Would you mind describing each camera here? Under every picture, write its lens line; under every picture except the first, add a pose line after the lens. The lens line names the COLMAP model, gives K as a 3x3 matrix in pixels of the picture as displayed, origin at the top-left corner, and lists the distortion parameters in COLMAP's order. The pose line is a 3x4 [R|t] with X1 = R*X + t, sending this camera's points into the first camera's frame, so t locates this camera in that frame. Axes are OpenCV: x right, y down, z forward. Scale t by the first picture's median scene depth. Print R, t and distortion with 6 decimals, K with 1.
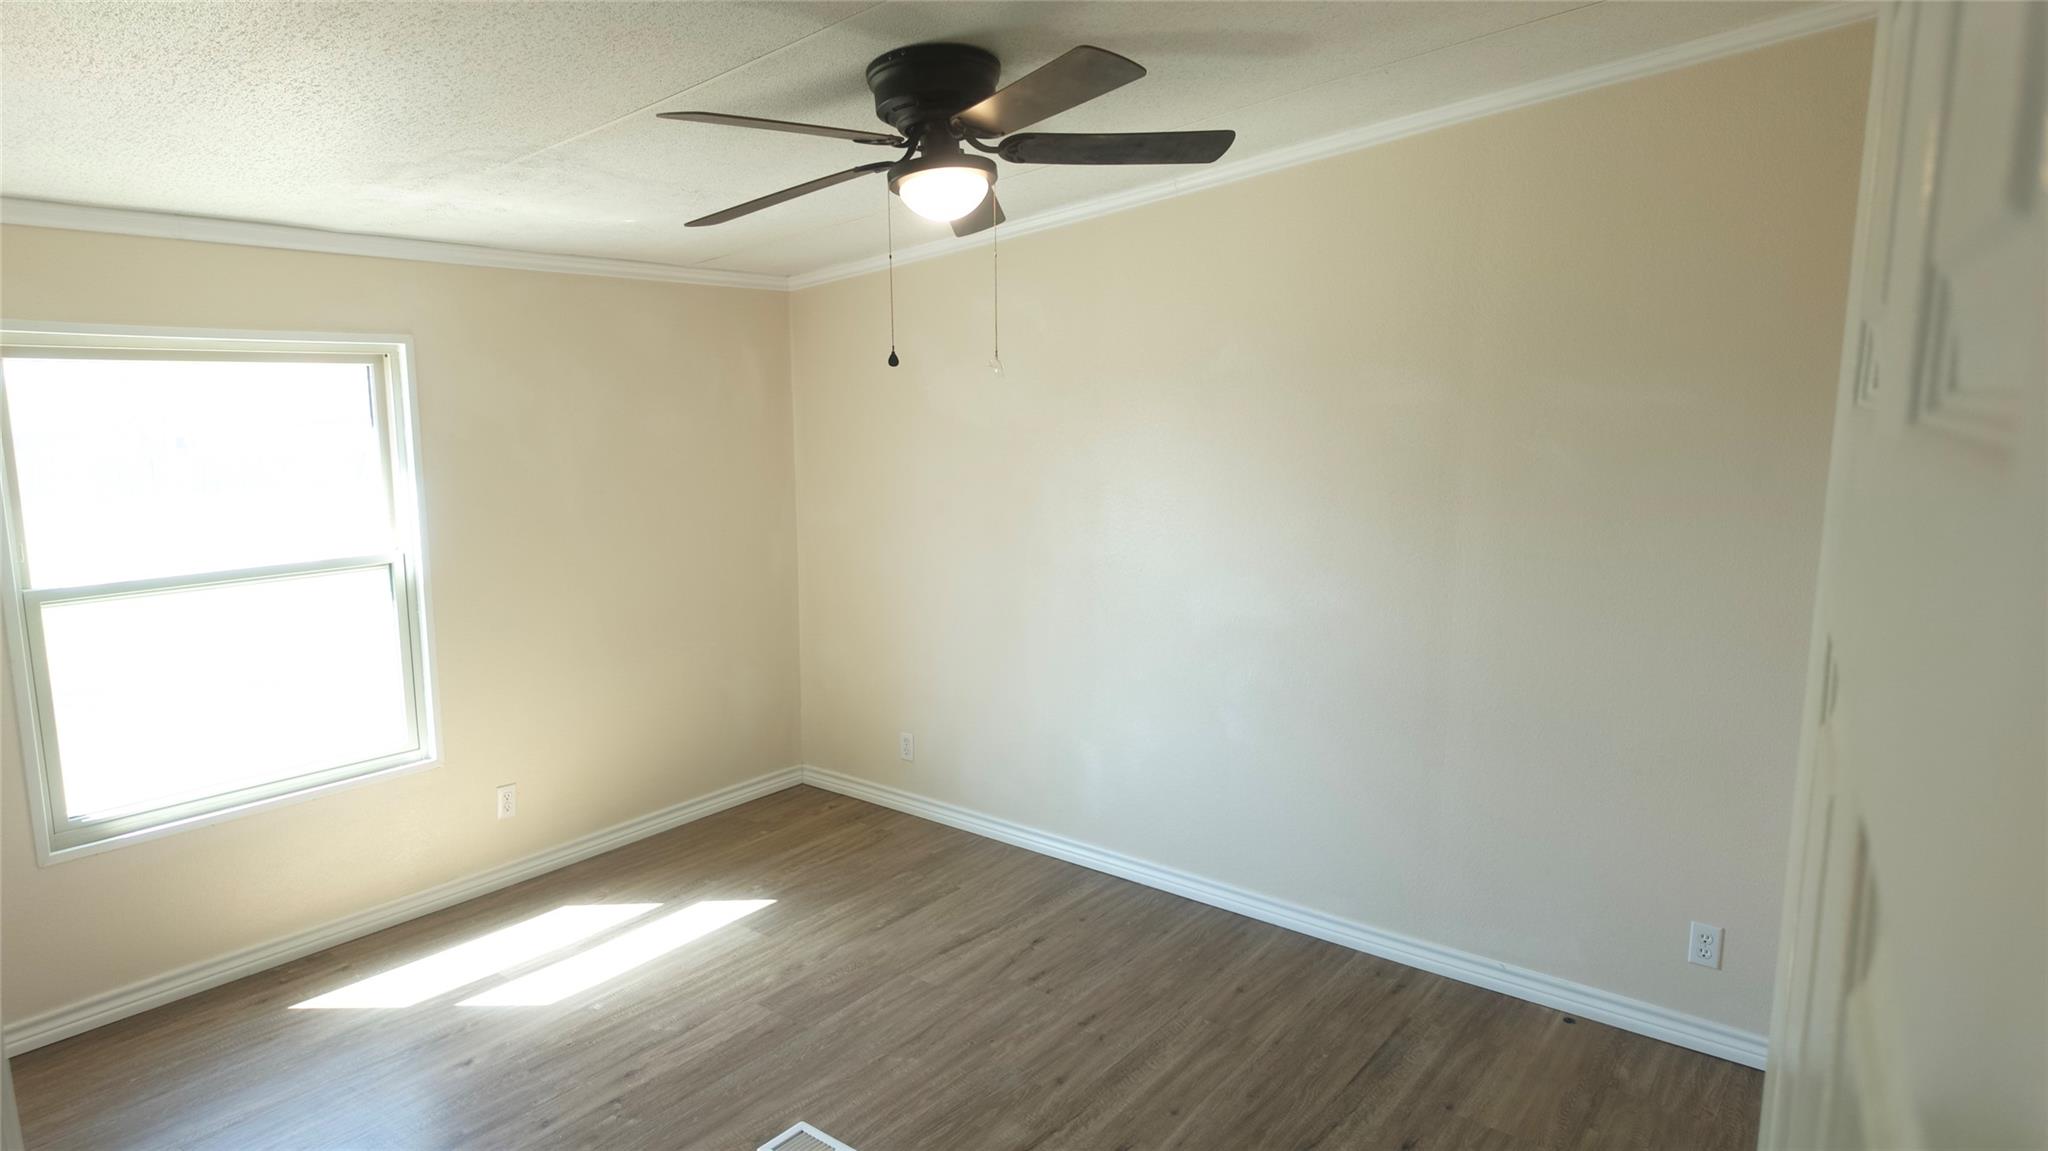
lens RADIAL K [[1188.7, 0, 1025.5], [0, 1188.7, 571.4], [0, 0, 1]] dist [-0.001467, -0.000292]
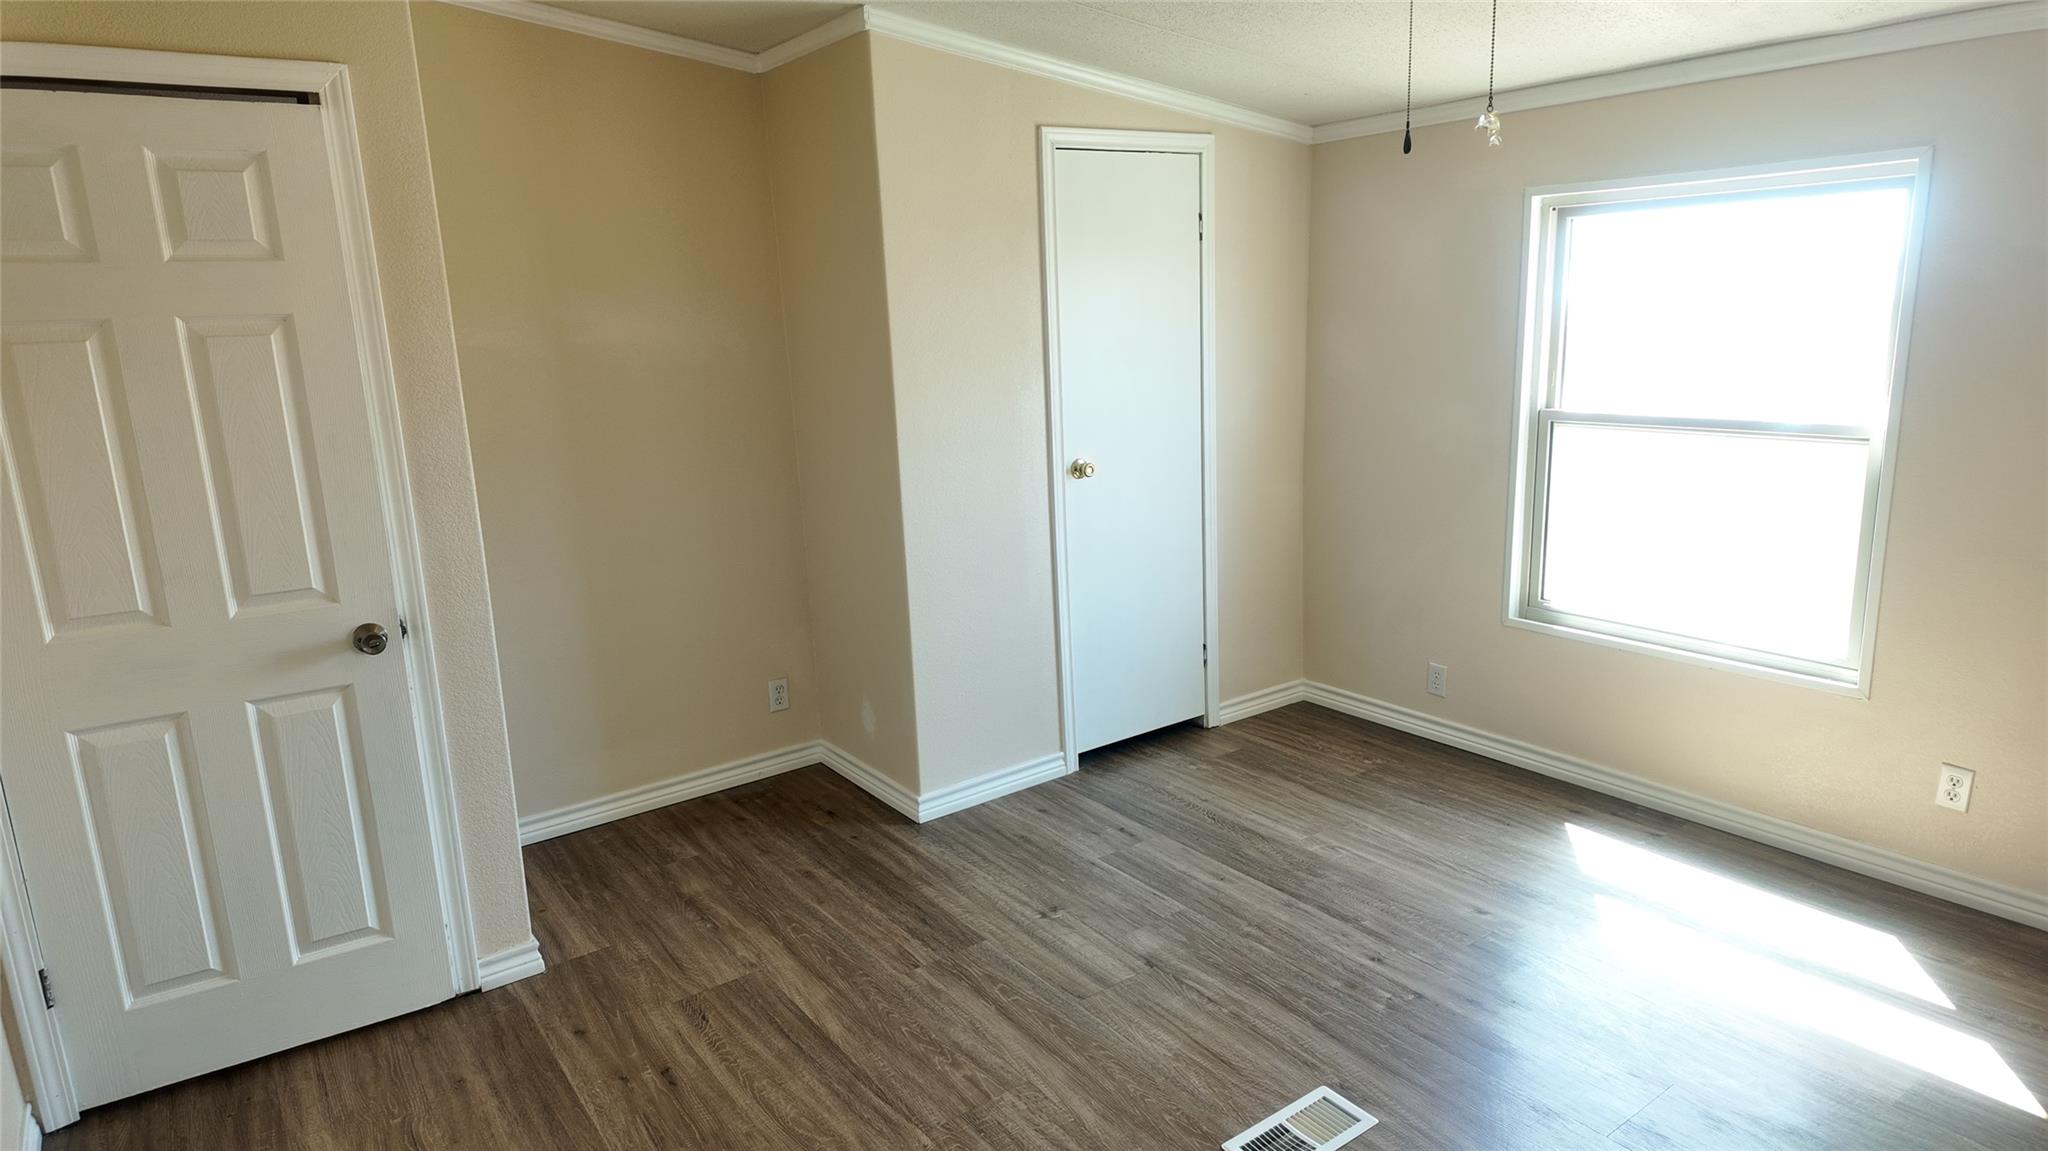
lens RADIAL K [[1188.7, 0, 1023.7], [0, 1188.7, 577.8], [0, 0, 1]] dist [-0.001467, -0.000292]
pose [[-0.299850, 0.214428, -0.929576, 0.459140], [-0.109417, 0.960251, 0.256798, -0.066293], [0.947691, 0.178712, -0.264469, 0.740852]]
